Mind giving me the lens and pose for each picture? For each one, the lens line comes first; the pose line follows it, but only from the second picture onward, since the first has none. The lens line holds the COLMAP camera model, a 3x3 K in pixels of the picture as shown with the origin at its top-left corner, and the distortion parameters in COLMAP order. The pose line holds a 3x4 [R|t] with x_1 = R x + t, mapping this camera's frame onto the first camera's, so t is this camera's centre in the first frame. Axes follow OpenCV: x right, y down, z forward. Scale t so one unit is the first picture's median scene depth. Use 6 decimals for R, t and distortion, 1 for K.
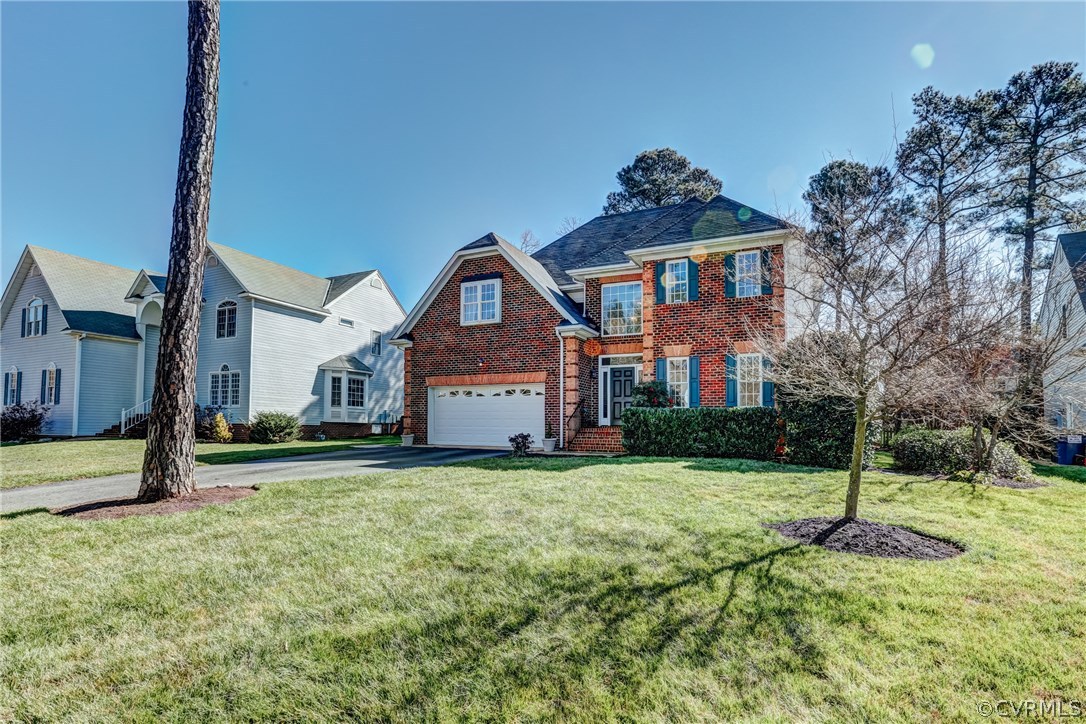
lens RADIAL K [[489.1, 0, 527.2], [0, 489.1, 395.4], [0, 0, 1]] dist [-0.027429, 0.016357]
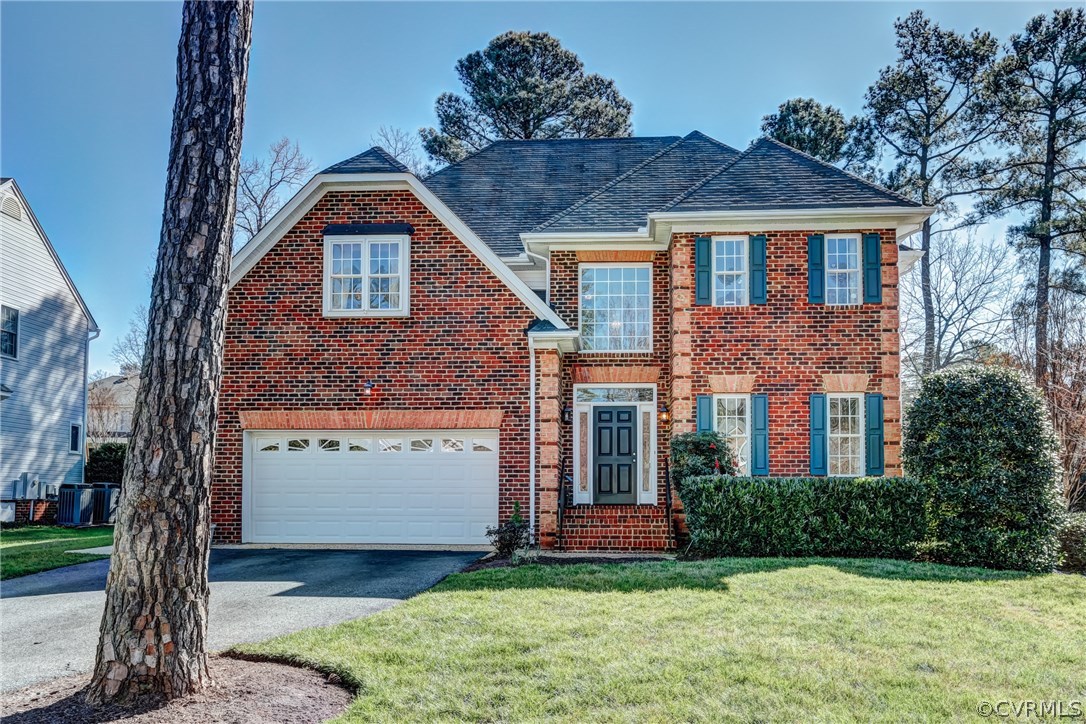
lens RADIAL K [[851.0, 0, 576.6], [0, 851.0, 439.0], [0, 0, 1]] dist [0.036262, 0.032522]
pose [[0.937486, 0.022419, 0.347301, -0.201840], [-0.019283, 0.999736, -0.012483, -0.004161], [-0.347490, 0.005006, 0.937670, 0.044330]]
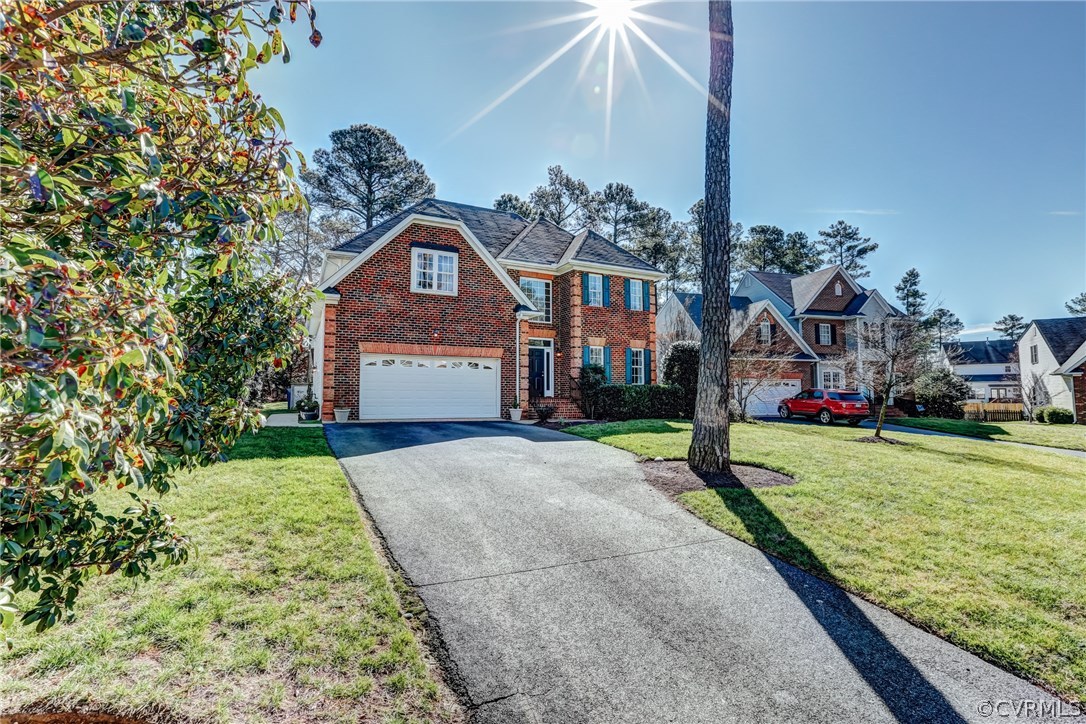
lens RADIAL K [[489.1, 0, 544.1], [0, 489.1, 352.4], [0, 0, 1]] dist [-0.027429, 0.016357]
pose [[0.642979, 0.065823, 0.763050, -0.693232], [-0.043487, 0.997830, -0.049432, 0.010064], [-0.764648, -0.001399, 0.644446, 0.200751]]
